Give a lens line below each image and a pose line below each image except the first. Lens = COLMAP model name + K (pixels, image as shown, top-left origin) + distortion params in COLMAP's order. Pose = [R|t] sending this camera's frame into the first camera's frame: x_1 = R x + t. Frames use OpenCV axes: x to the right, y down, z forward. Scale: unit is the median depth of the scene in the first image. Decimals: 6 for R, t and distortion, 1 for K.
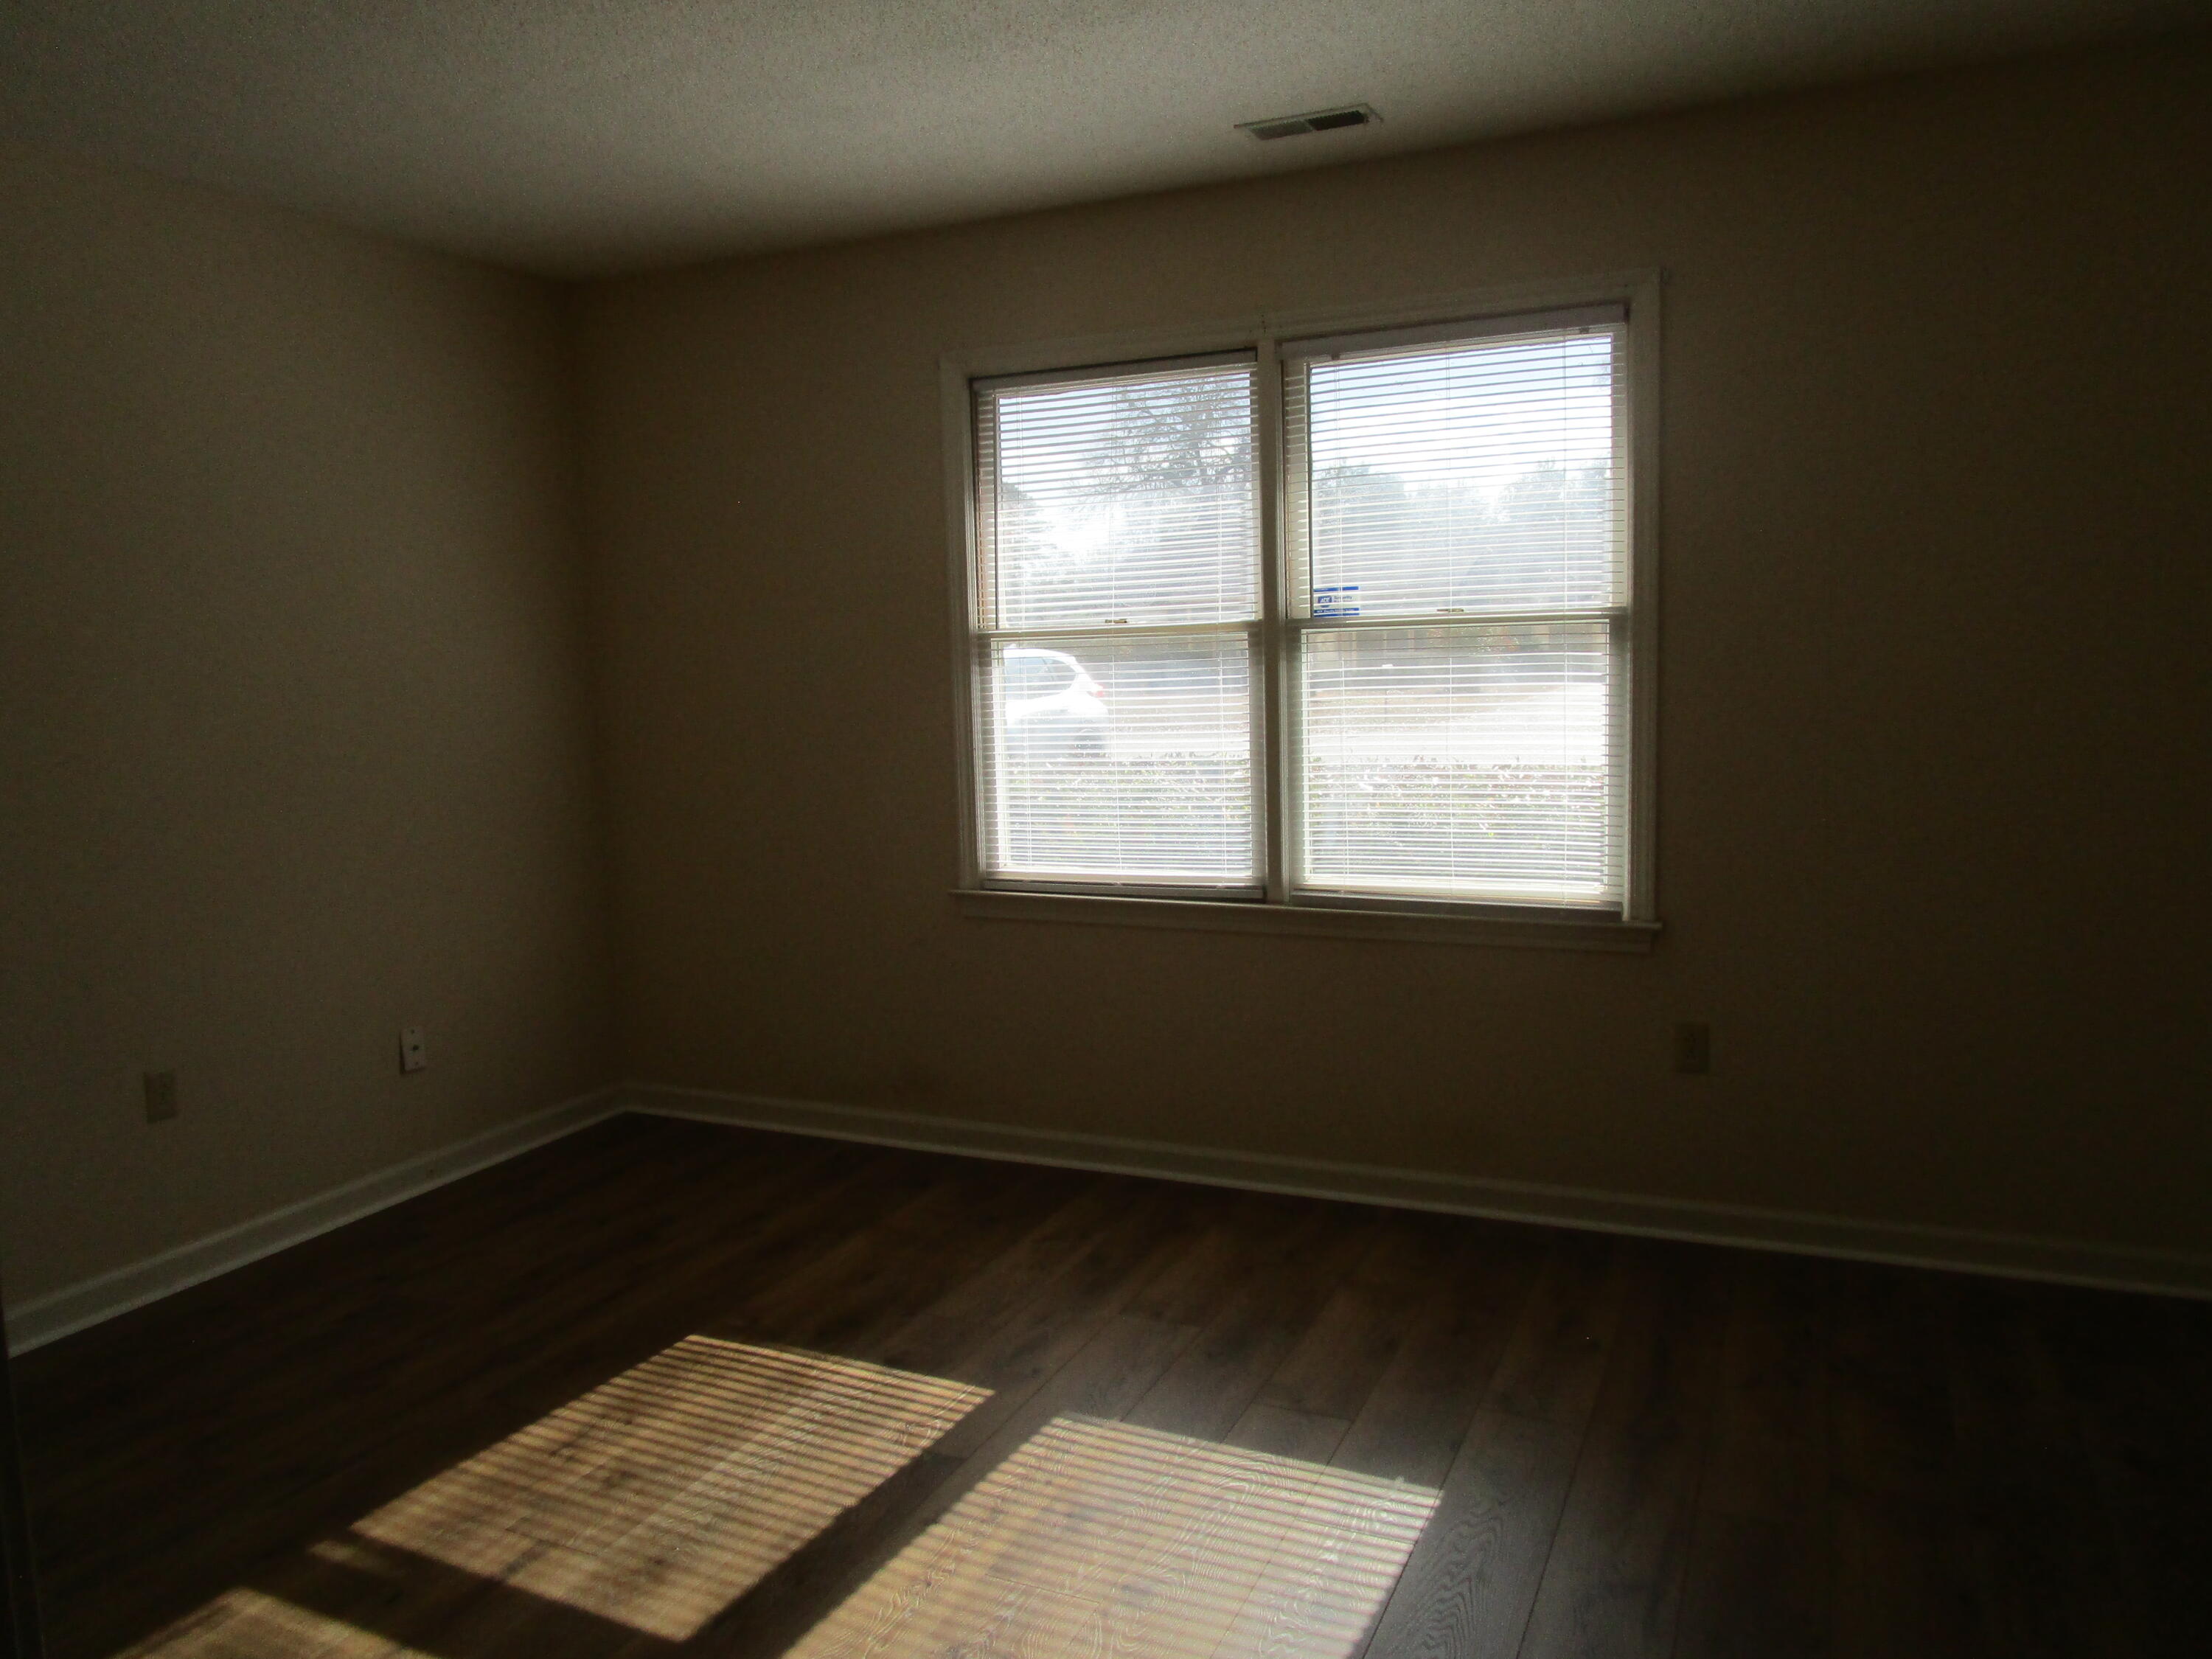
lens RADIAL K [[1565.9, 0, 1130.0], [0, 1565.9, 790.0], [0, 0, 1]] dist [-0.027610, 0.003436]
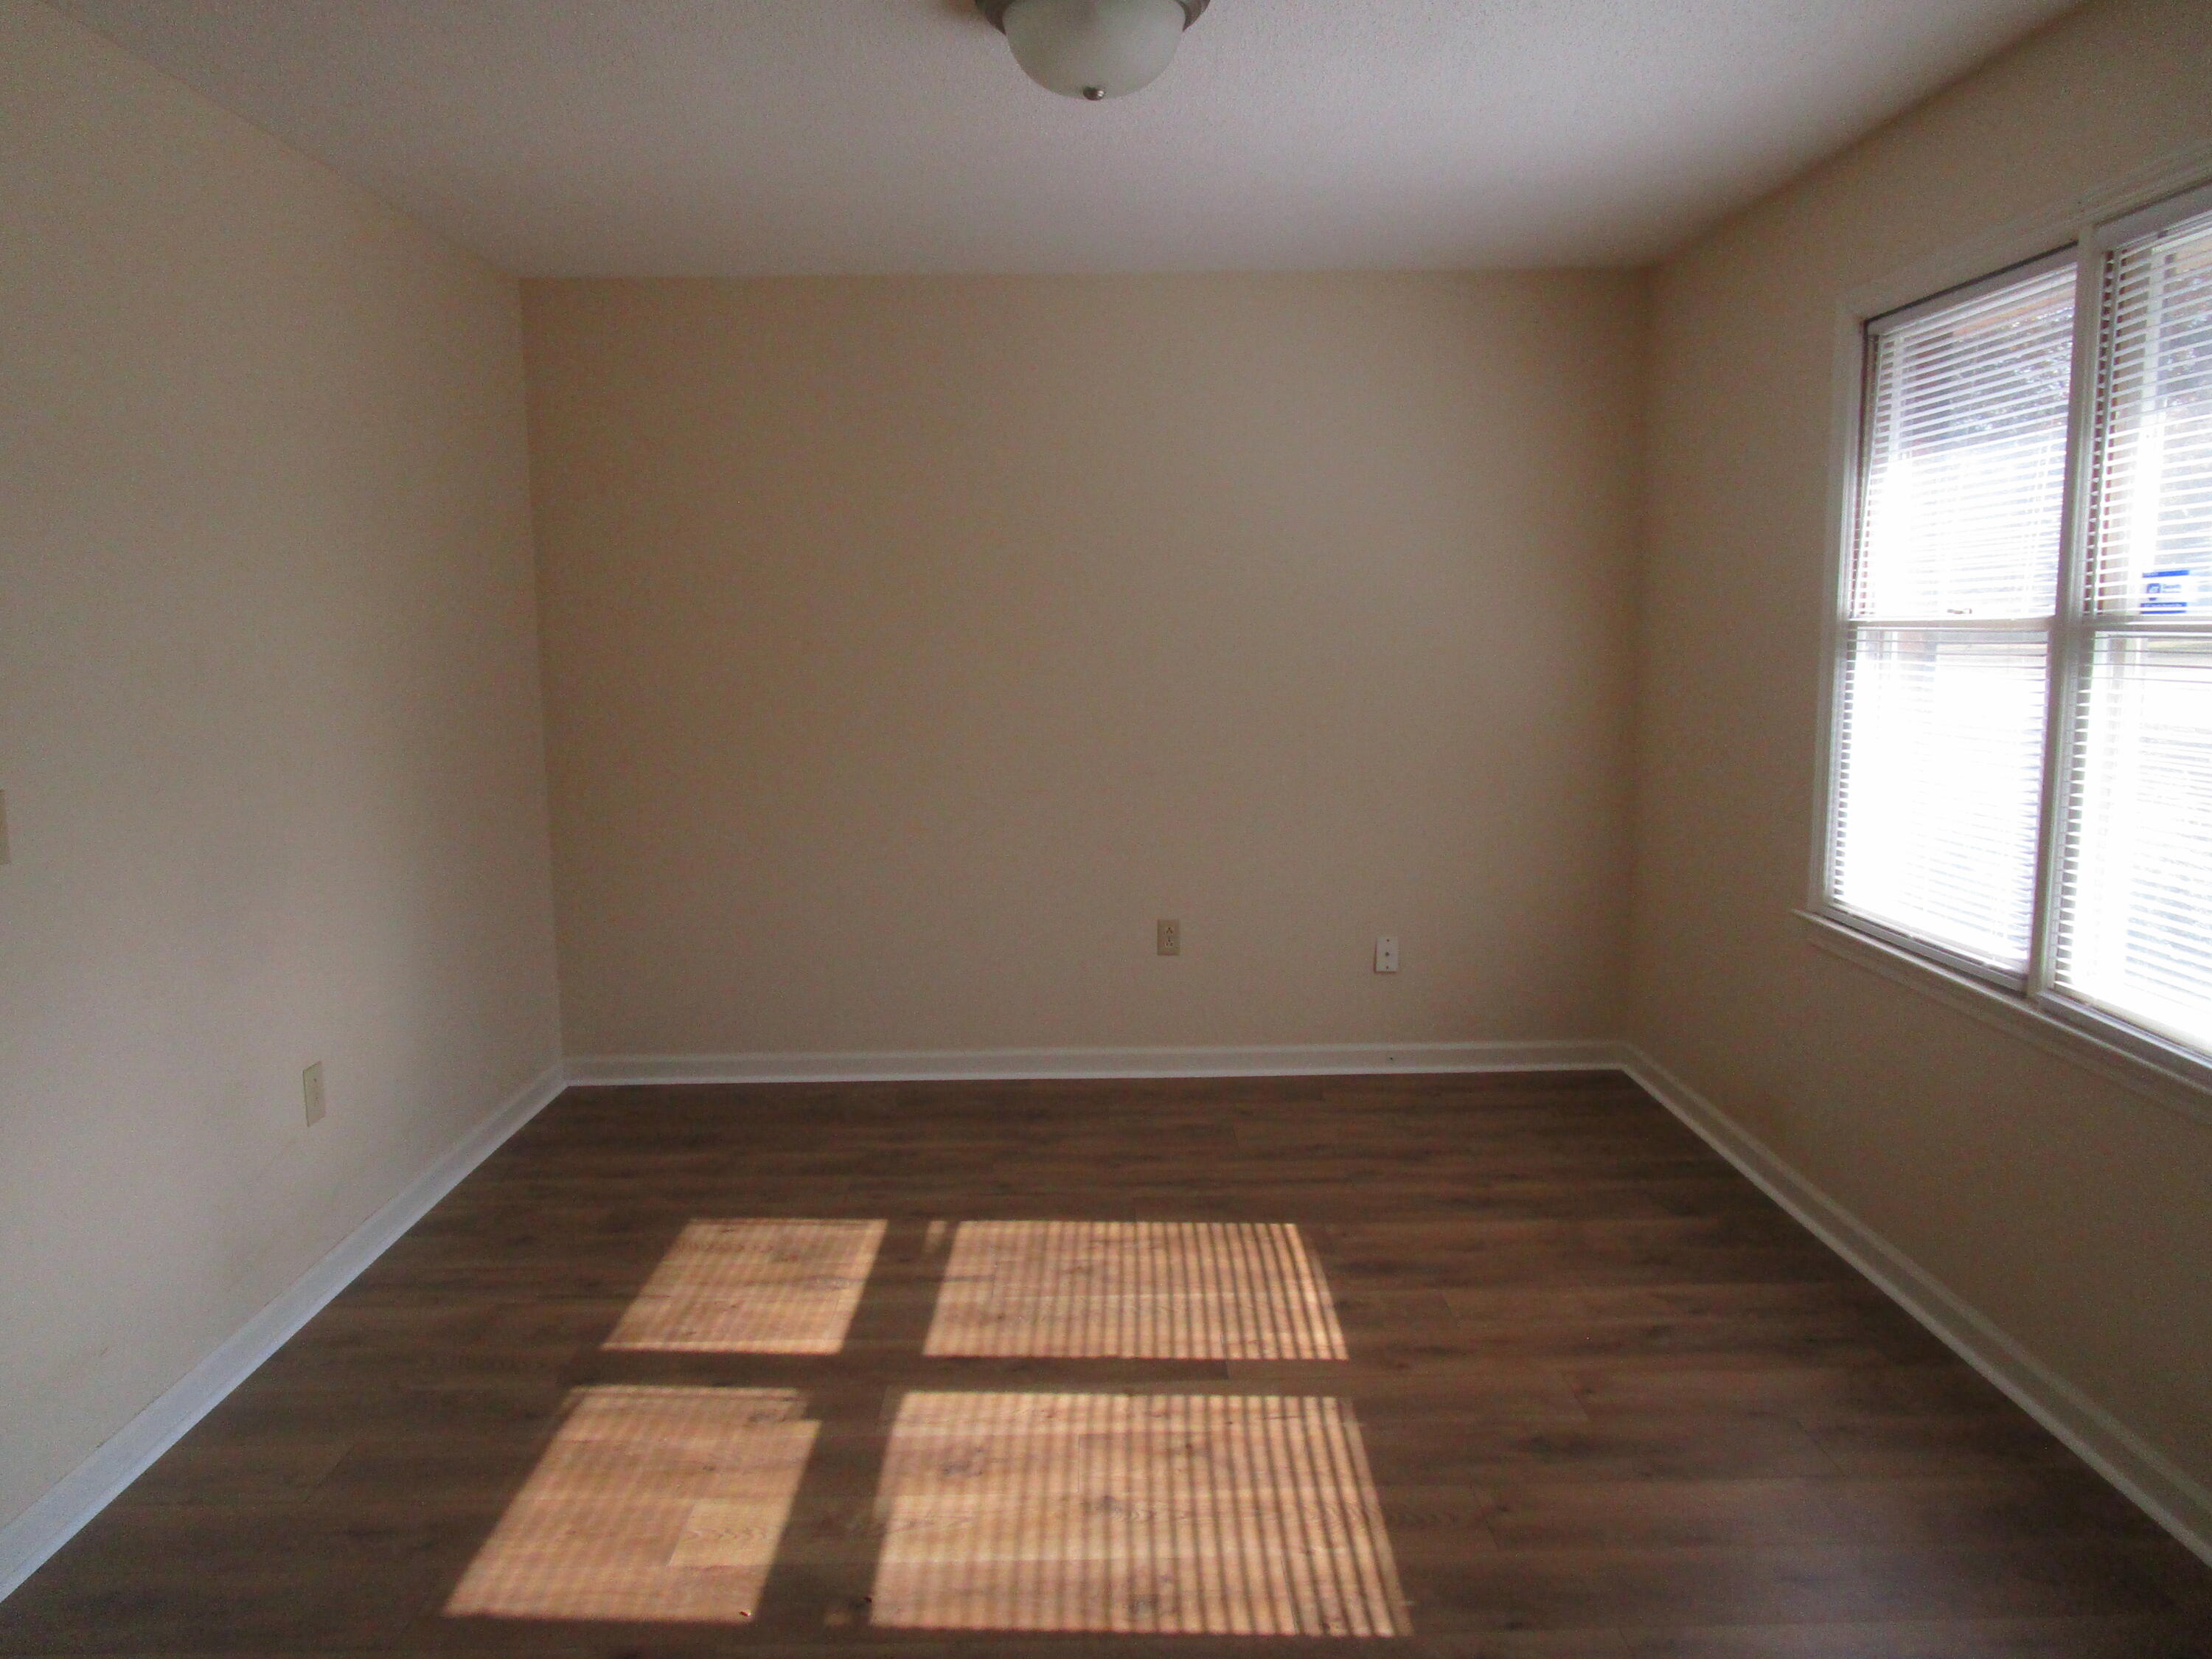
lens RADIAL K [[1565.9, 0, 1100.4], [0, 1565.9, 812.4], [0, 0, 1]] dist [-0.027610, 0.003436]
pose [[0.429542, 0.133401, -0.893139, 0.559543], [-0.084529, 0.990626, 0.107309, -0.059134], [0.899082, 0.029402, 0.436792, 0.293048]]
